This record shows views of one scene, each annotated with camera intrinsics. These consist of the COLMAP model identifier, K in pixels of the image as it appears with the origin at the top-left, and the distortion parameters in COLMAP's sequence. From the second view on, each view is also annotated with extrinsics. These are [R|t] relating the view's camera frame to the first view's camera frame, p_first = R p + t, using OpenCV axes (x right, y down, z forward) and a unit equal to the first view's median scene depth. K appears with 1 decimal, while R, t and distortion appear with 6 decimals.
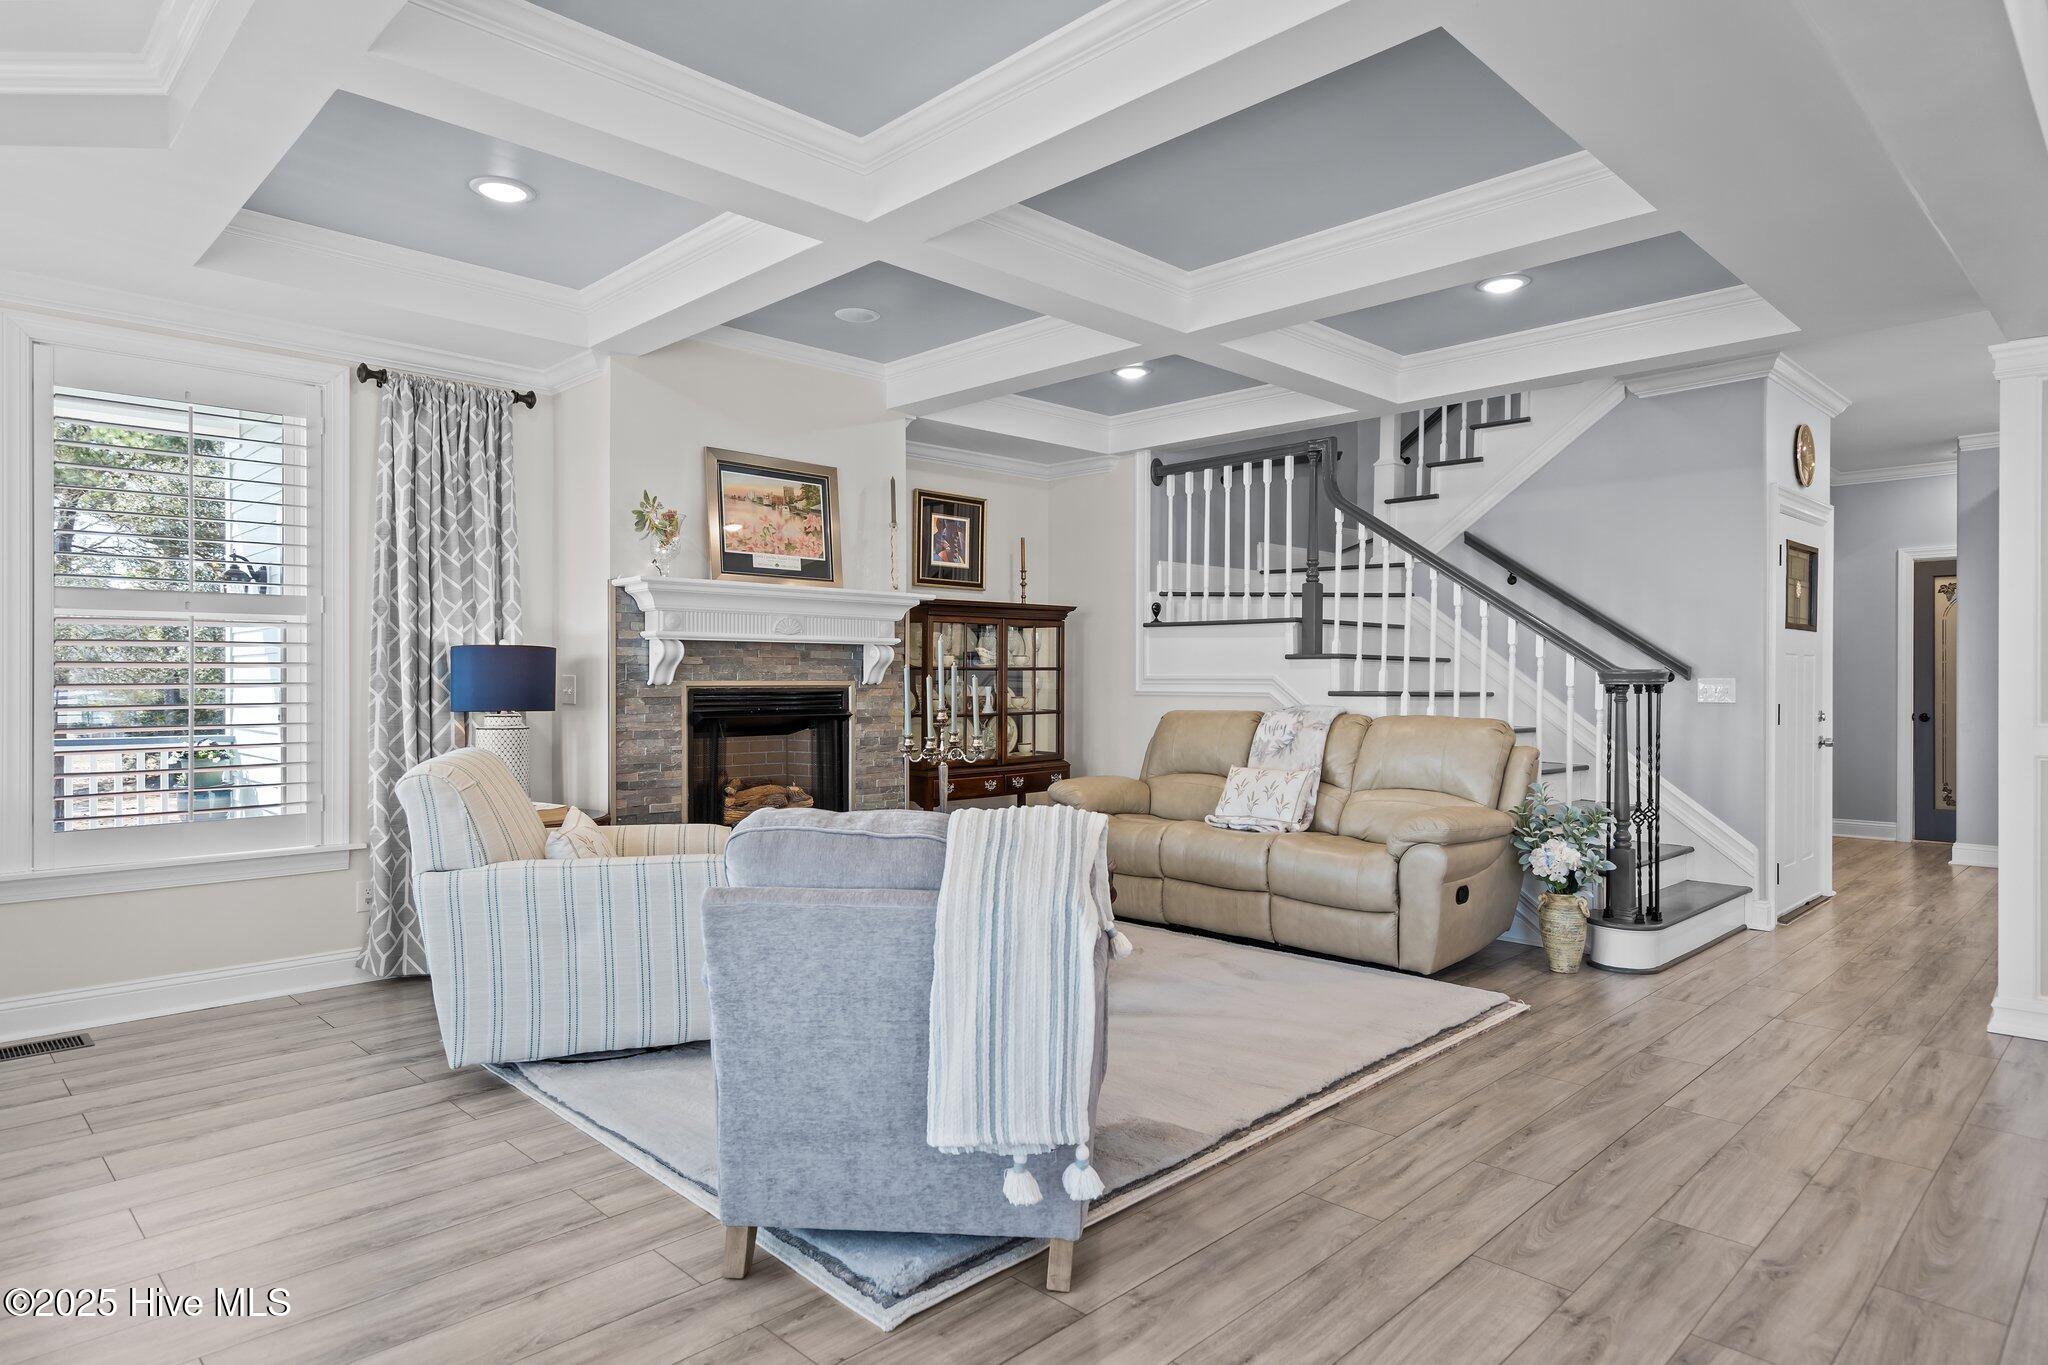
lens RADIAL K [[1170.8, 0, 1017.1], [0, 1170.8, 681.6], [0, 0, 1]] dist [-0.002953, -0.000127]
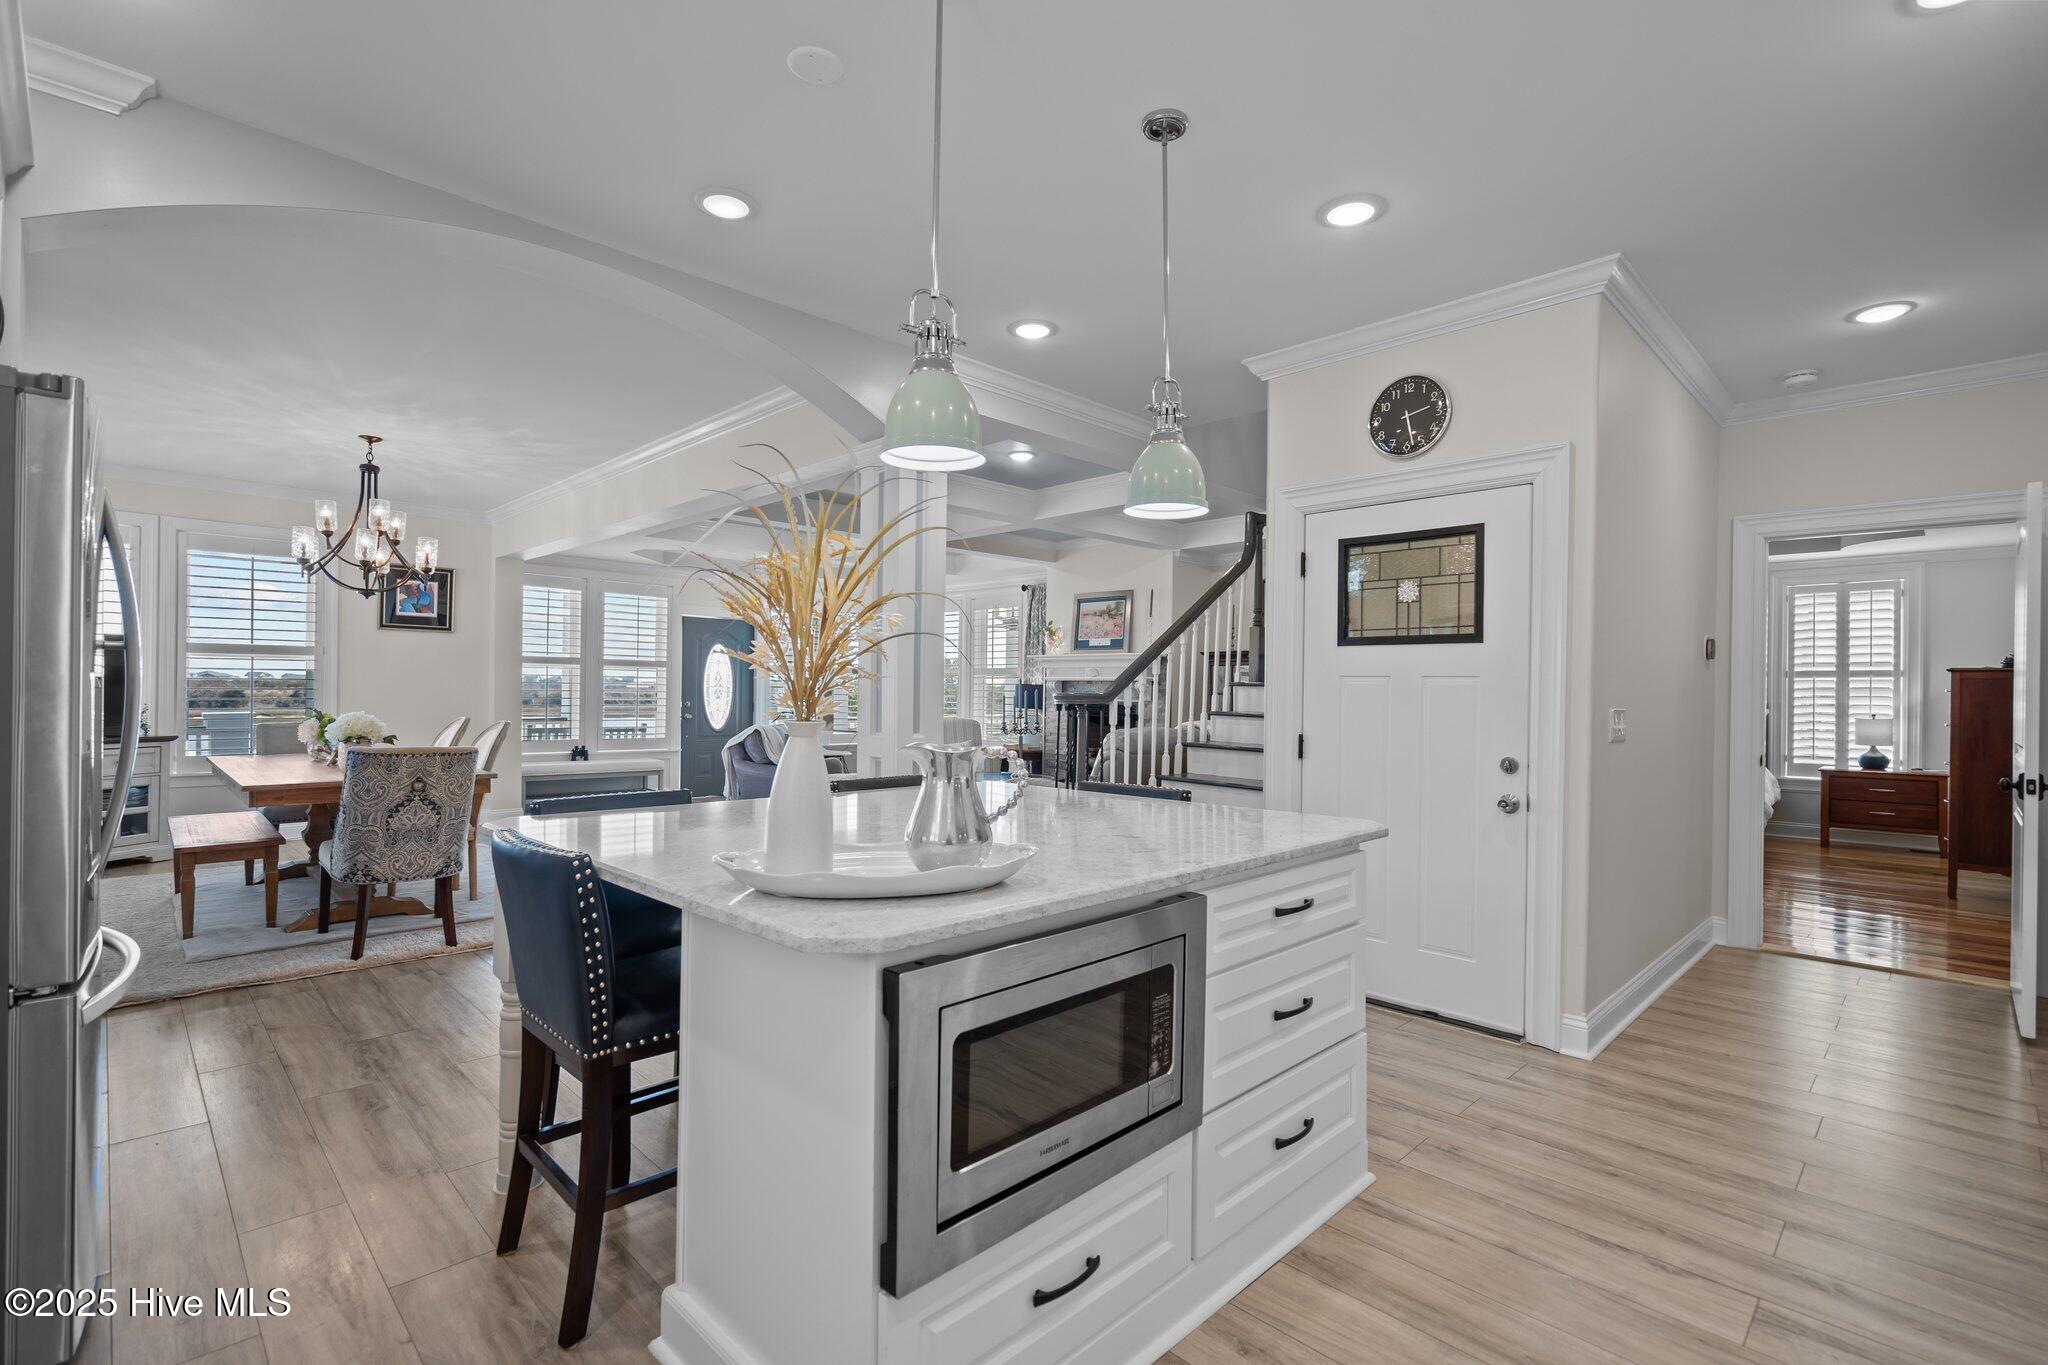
lens RADIAL K [[930.7, 0, 1022.0], [0, 930.7, 686.0], [0, 0, 1]] dist [-0.003374, 0.000972]
pose [[0.005985, -0.006086, -0.999964, 1.436174], [-0.018306, 0.999813, -0.006195, -0.010730], [0.999815, 0.018343, 0.005872, 0.840541]]
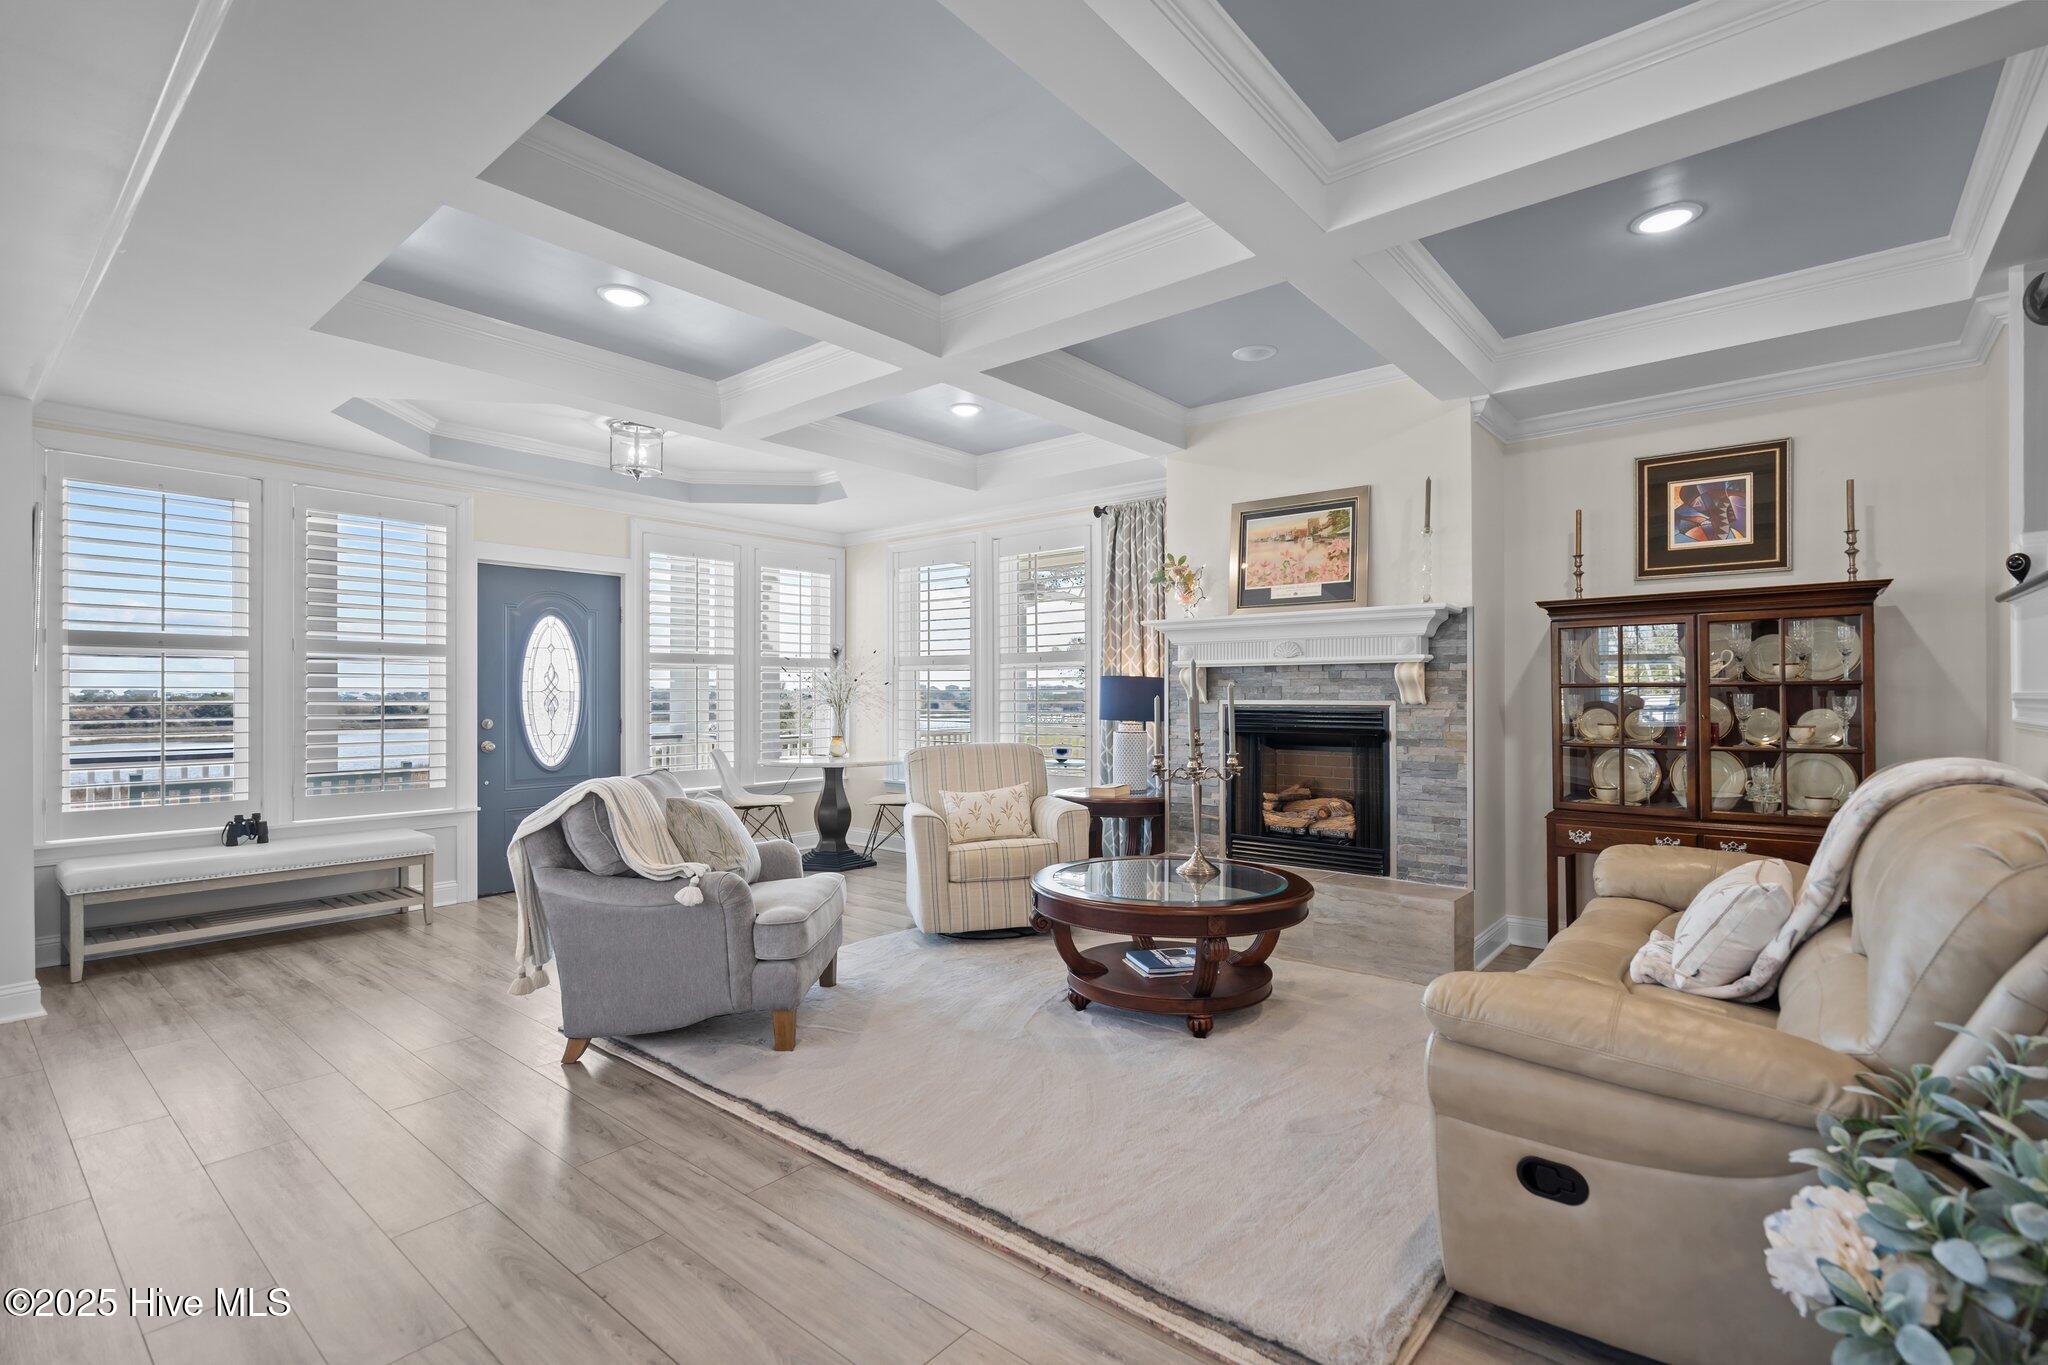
lens RADIAL K [[930.7, 0, 1022.0], [0, 930.7, 686.0], [0, 0, 1]] dist [-0.003374, 0.000972]
pose [[0.099720, -0.009879, -0.994966, 0.619221], [-0.000698, 0.999950, -0.009998, -0.005027], [0.995015, 0.001692, 0.099708, 0.651929]]
